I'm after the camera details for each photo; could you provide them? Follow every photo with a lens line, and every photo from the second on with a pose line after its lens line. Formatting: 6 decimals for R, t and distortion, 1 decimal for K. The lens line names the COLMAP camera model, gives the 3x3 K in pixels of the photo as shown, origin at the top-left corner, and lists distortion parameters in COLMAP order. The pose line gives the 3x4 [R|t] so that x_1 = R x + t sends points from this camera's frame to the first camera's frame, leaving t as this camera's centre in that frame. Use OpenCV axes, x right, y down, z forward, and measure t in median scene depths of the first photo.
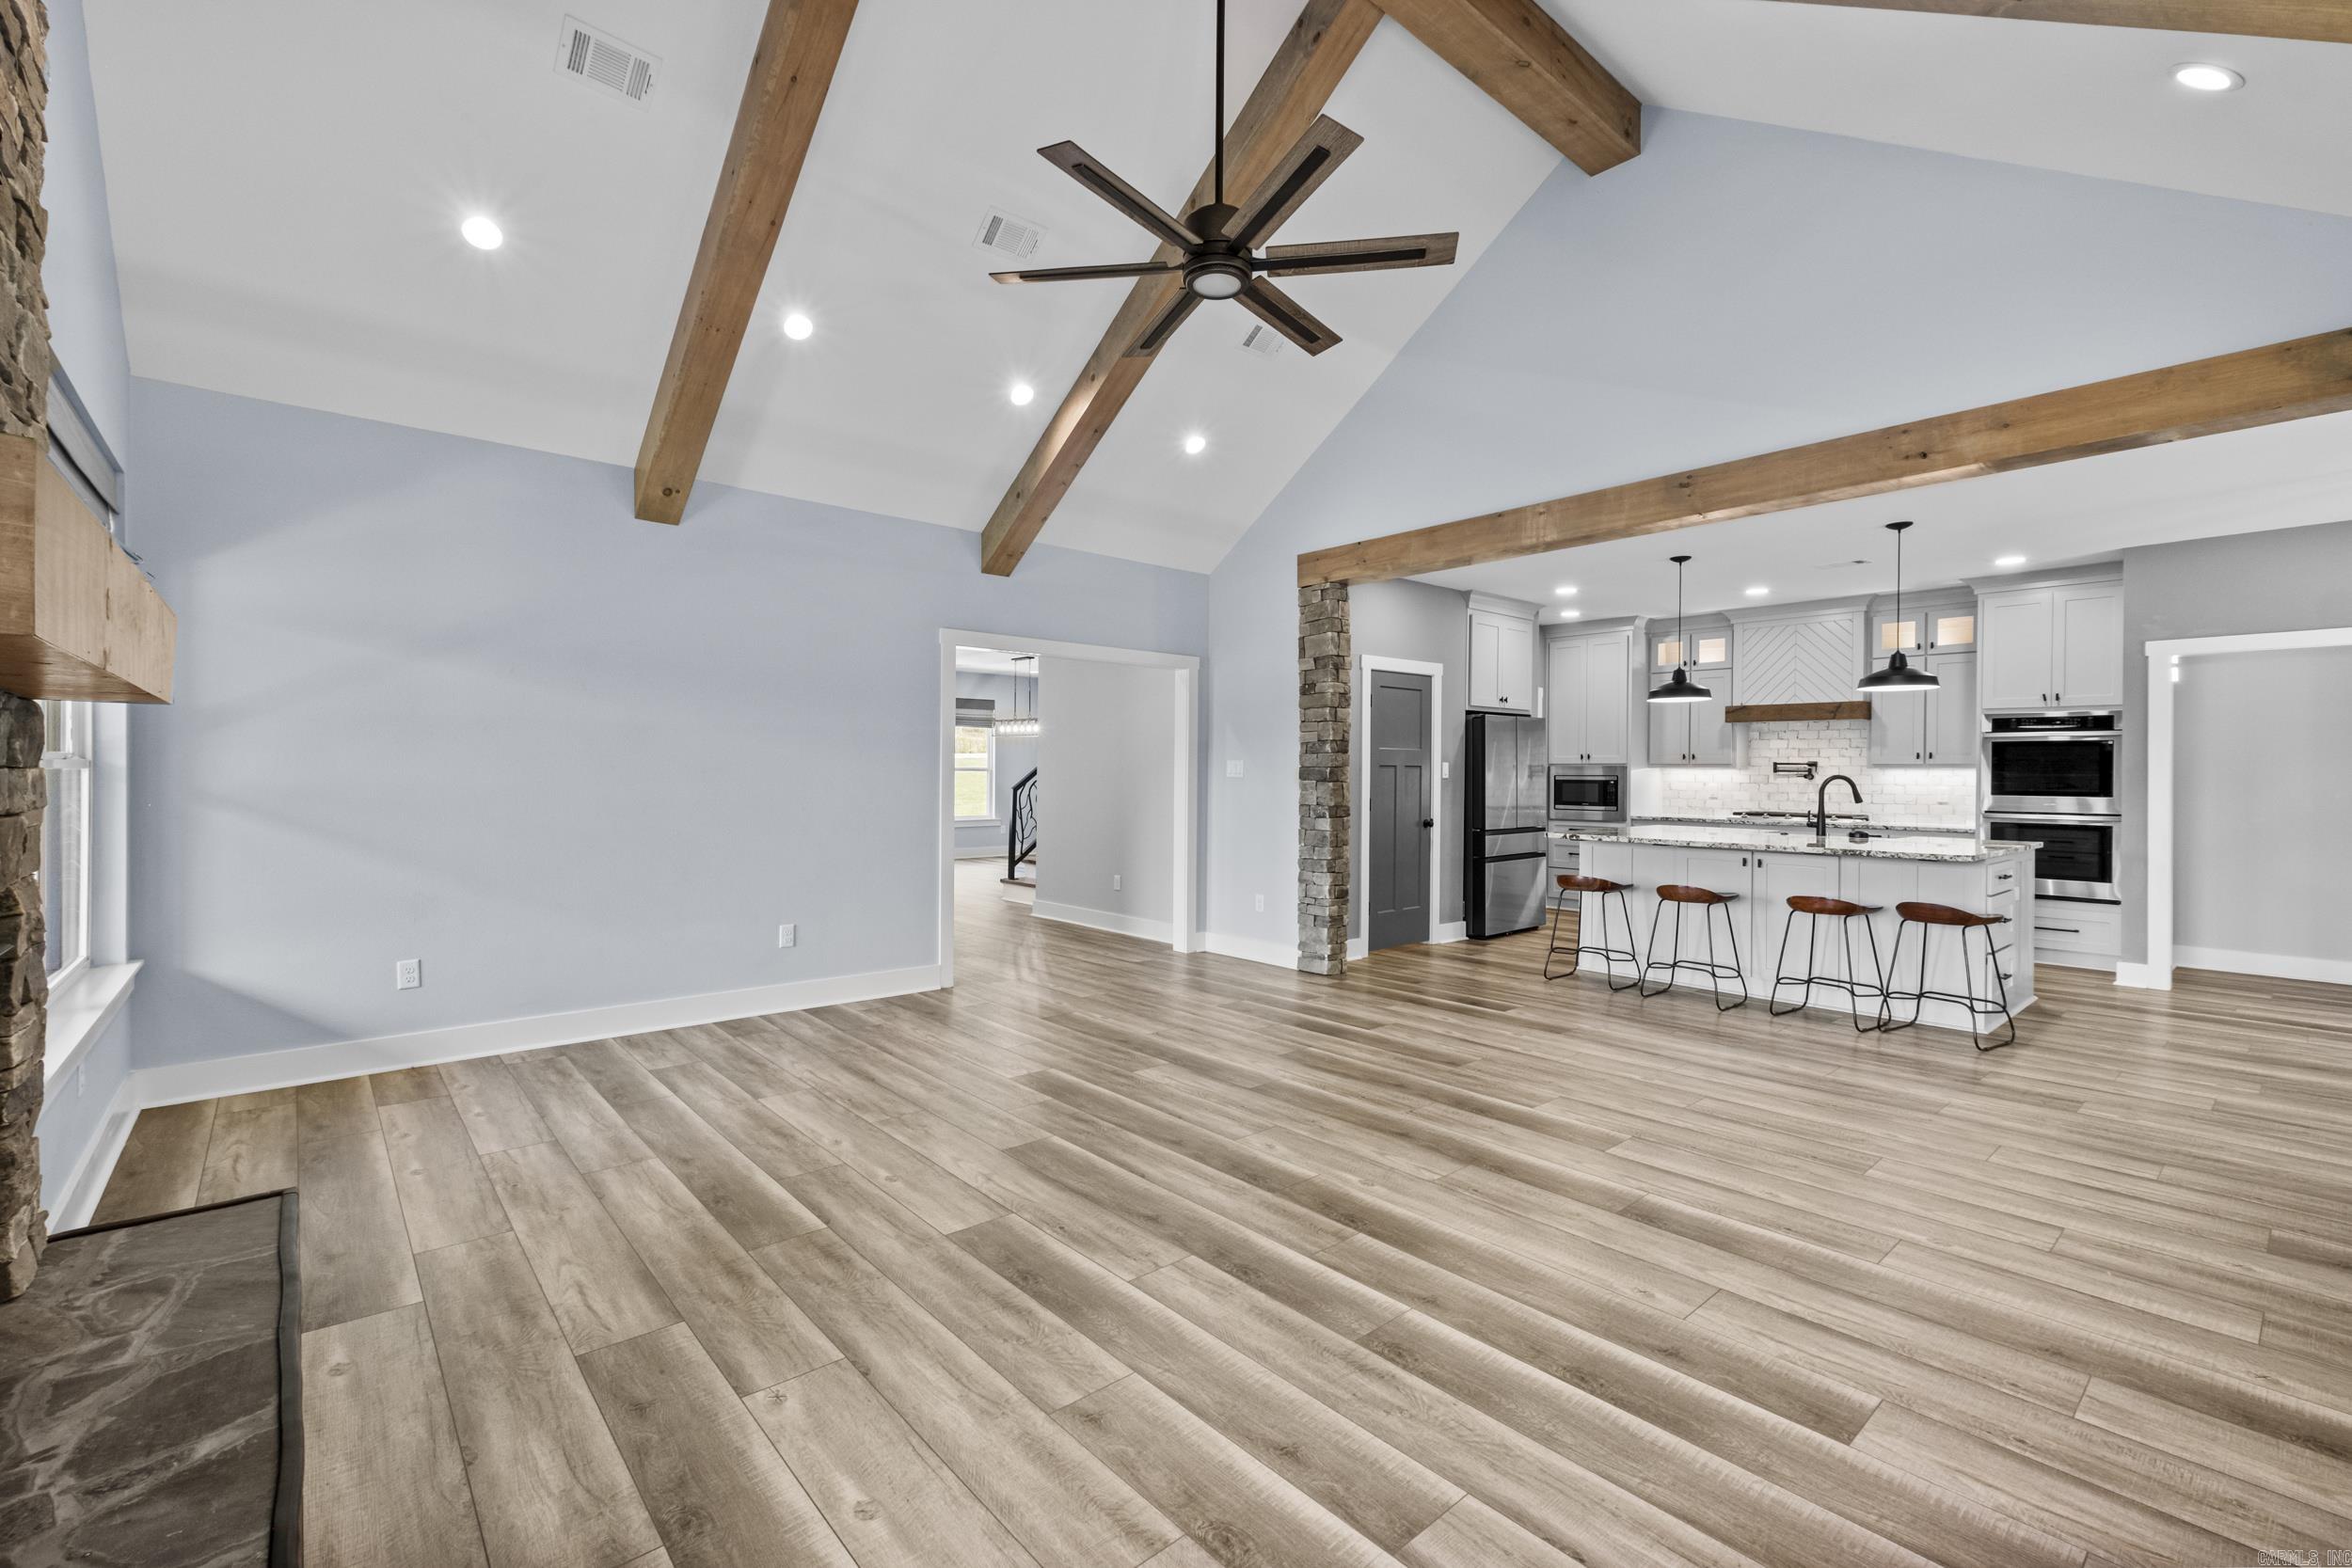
lens RADIAL K [[1015.6, 0, 1167.6], [0, 1015.6, 768.3], [0, 0, 1]] dist [0.006970, 0.001421]
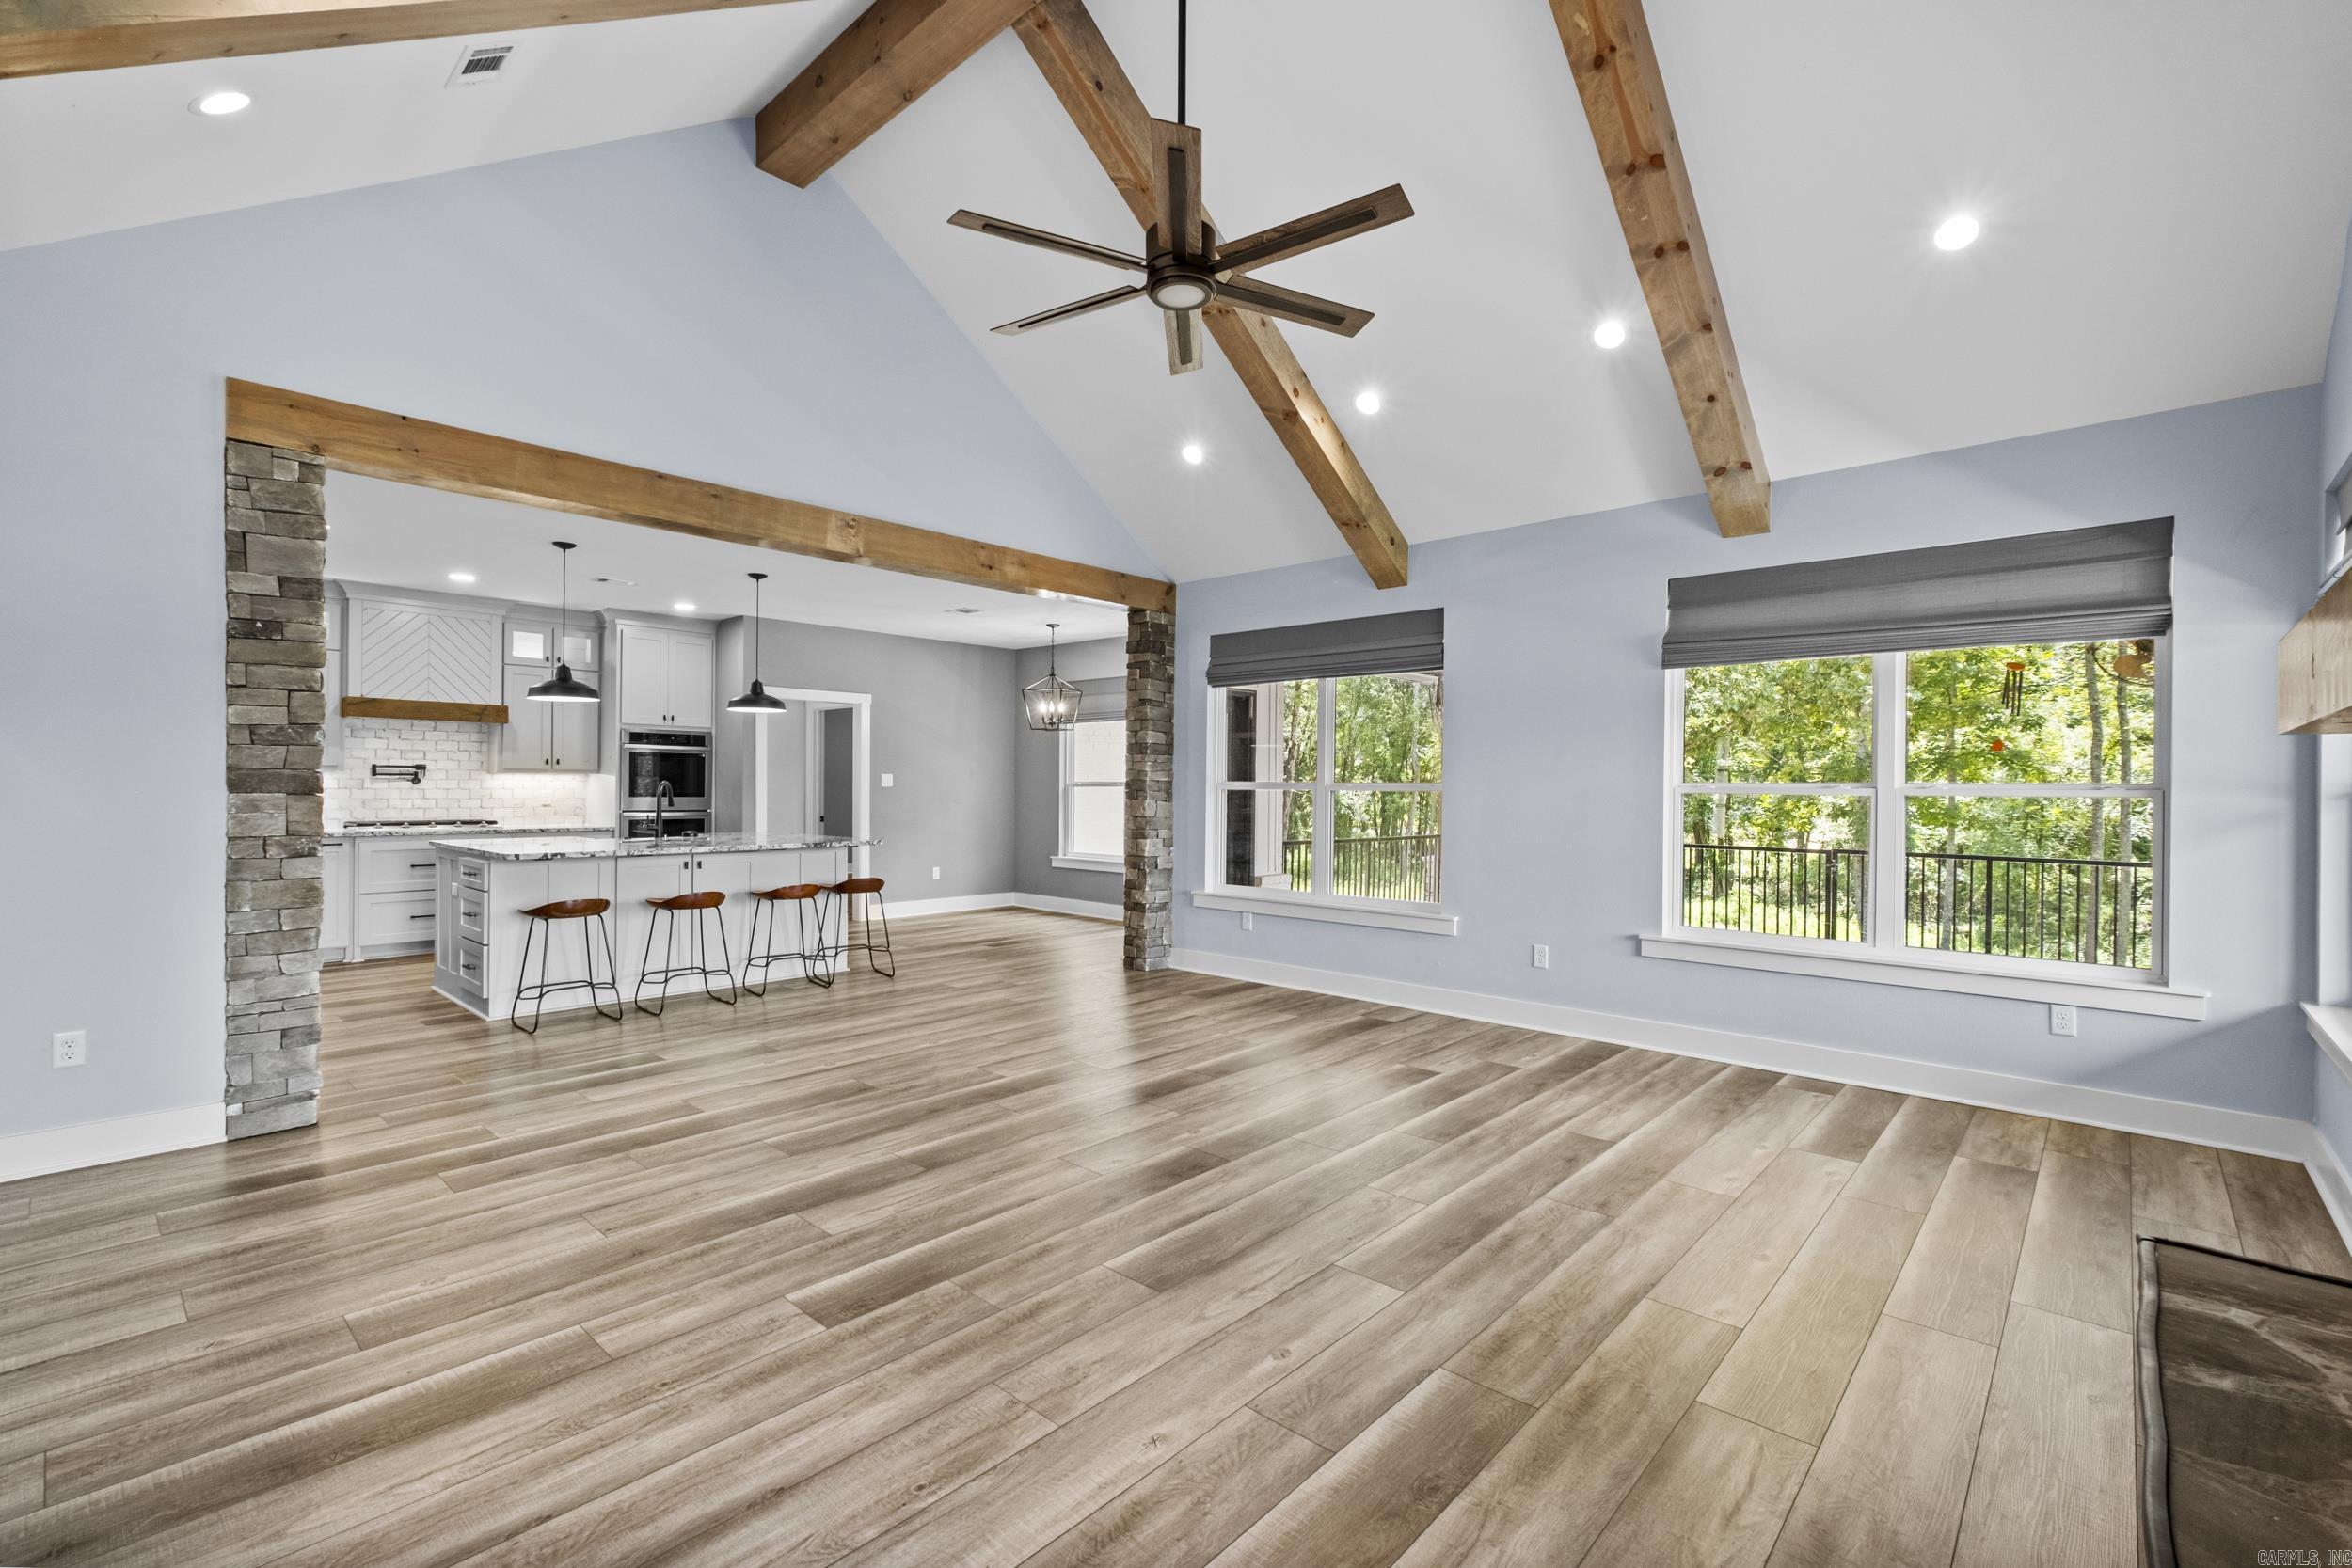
lens RADIAL K [[1015.6, 0, 1170.7], [0, 1015.6, 782.6], [0, 0, 1]] dist [0.006970, 0.001421]
pose [[-0.111305, -0.004161, 0.993778, -0.758716], [-0.012448, 0.999919, 0.002792, -0.002596], [-0.993708, -0.012059, -0.111348, 0.901239]]
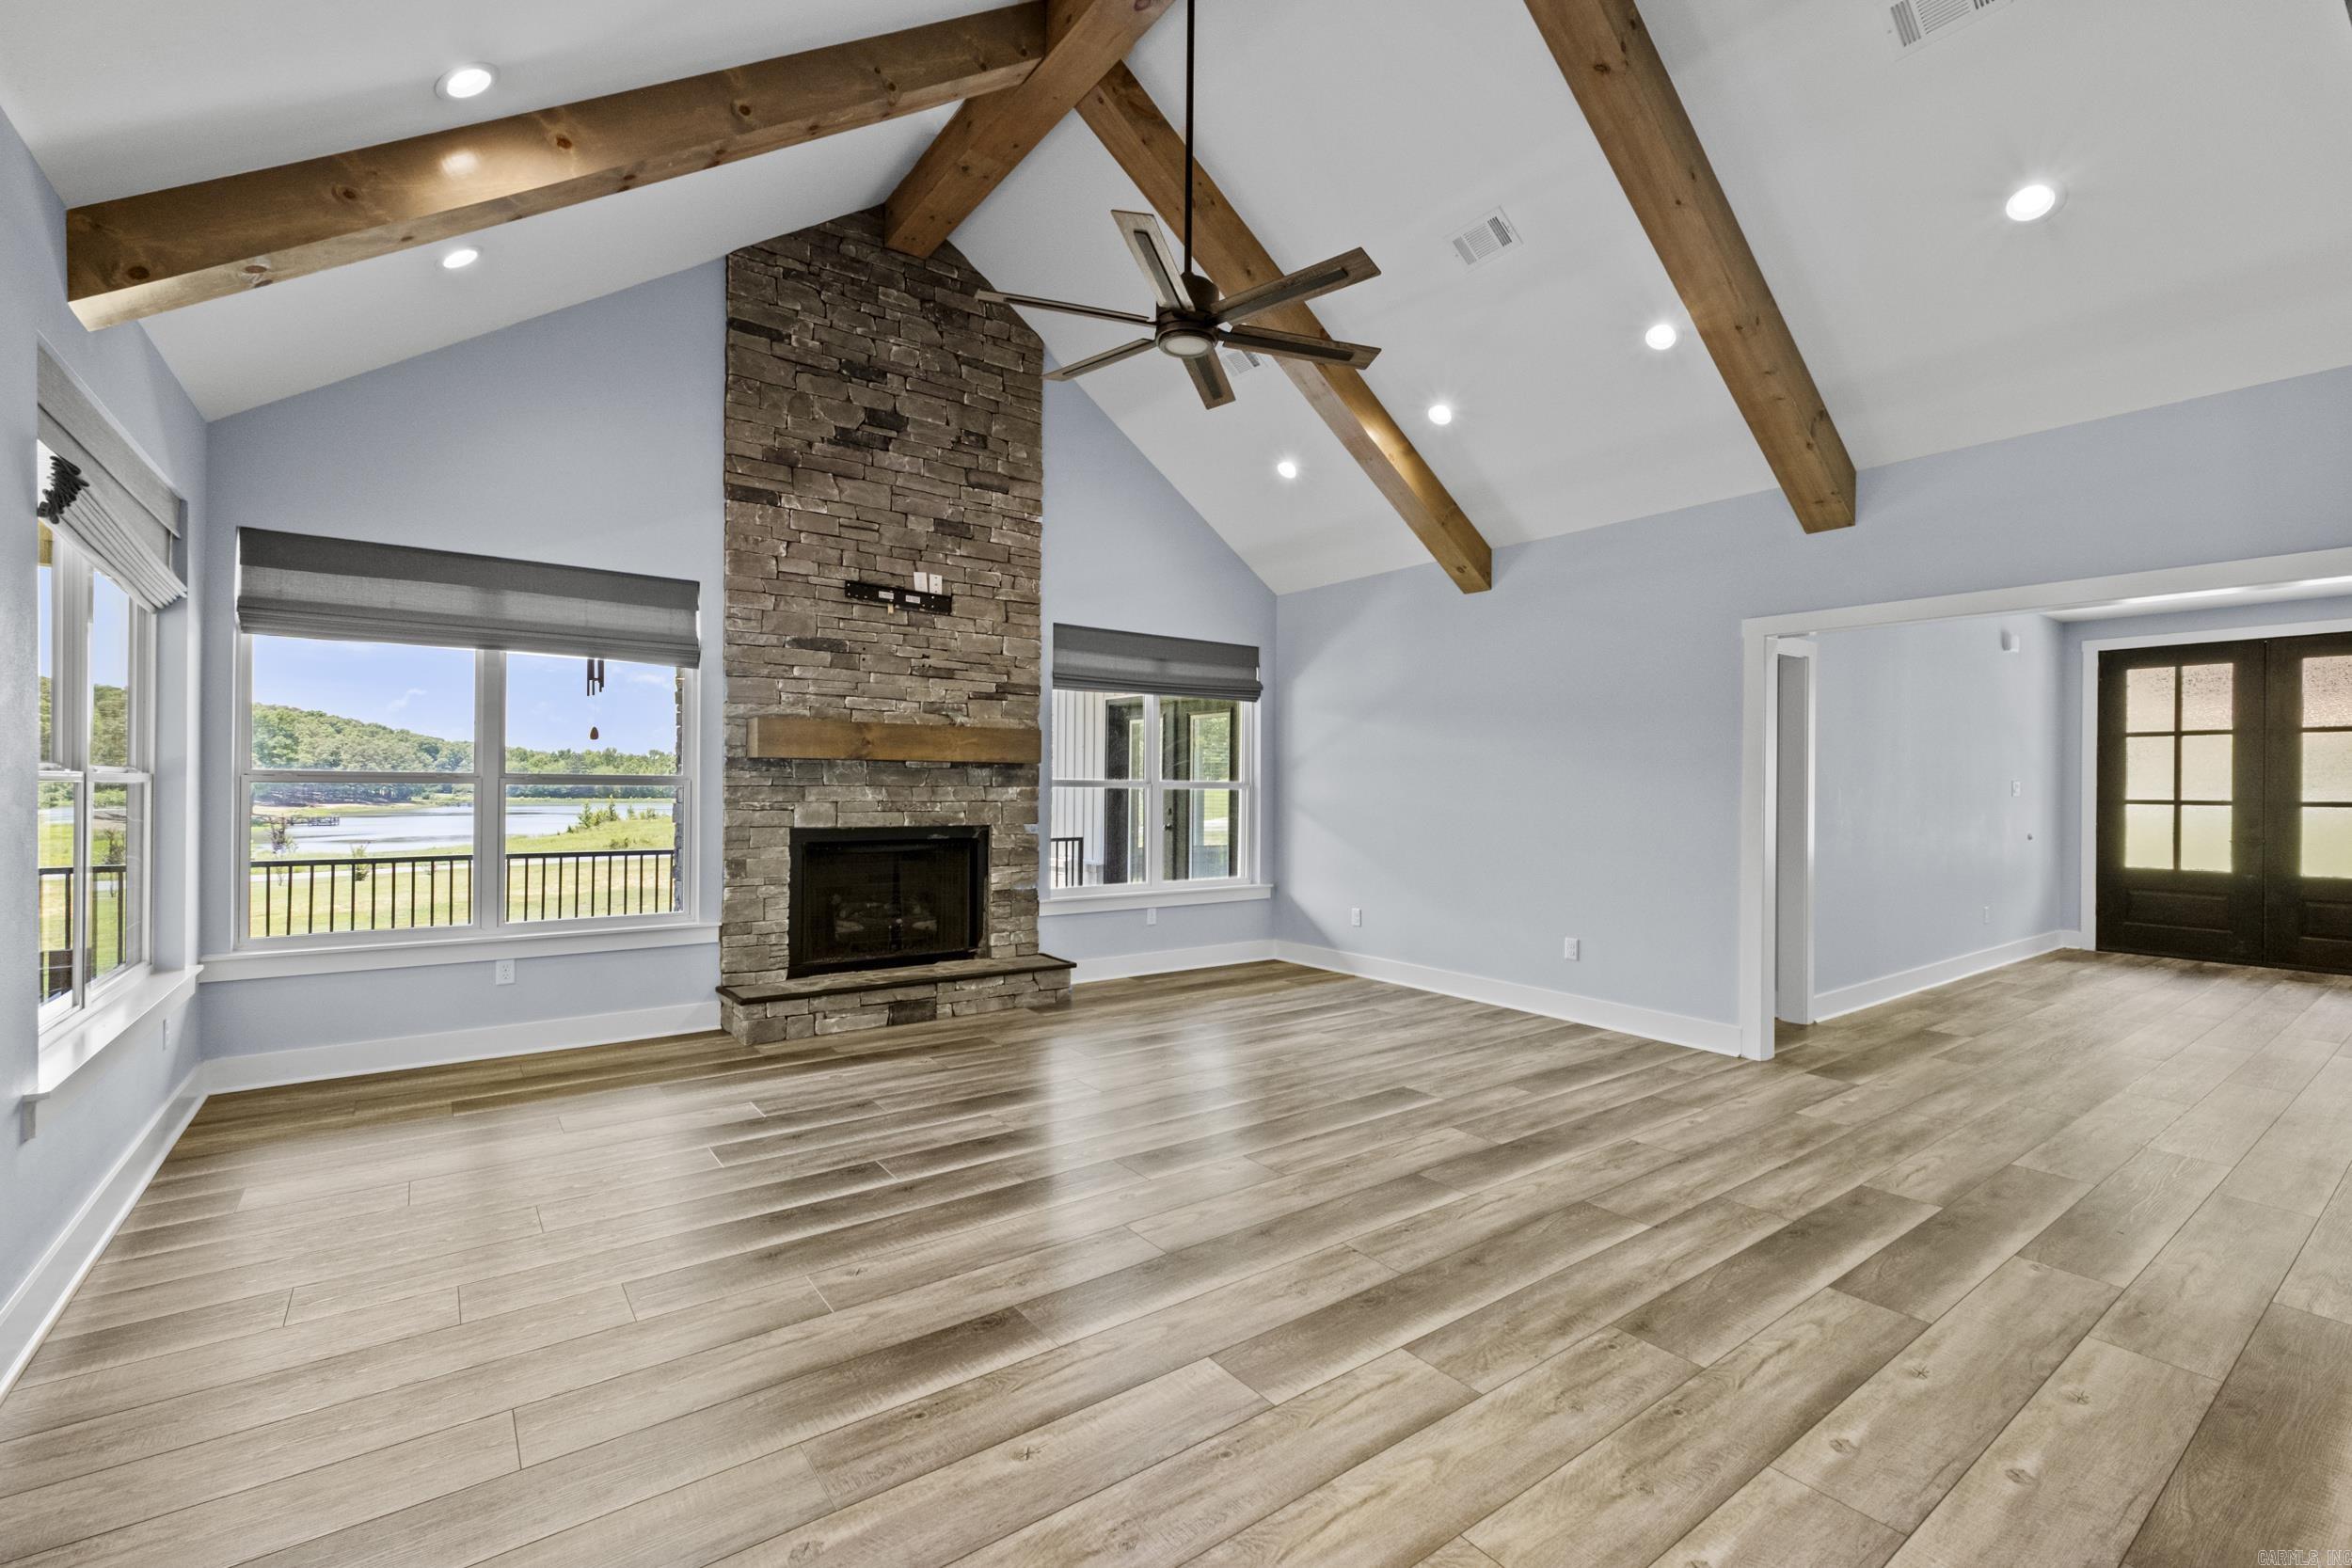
lens RADIAL K [[1015.6, 0, 1156.2], [0, 1015.6, 784.5], [0, 0, 1]] dist [0.006970, 0.001421]
pose [[-0.090197, -0.009794, -0.995876, 0.921818], [-0.006529, 0.999936, -0.009243, 0.009561], [0.995903, 0.005669, -0.090255, 0.864017]]
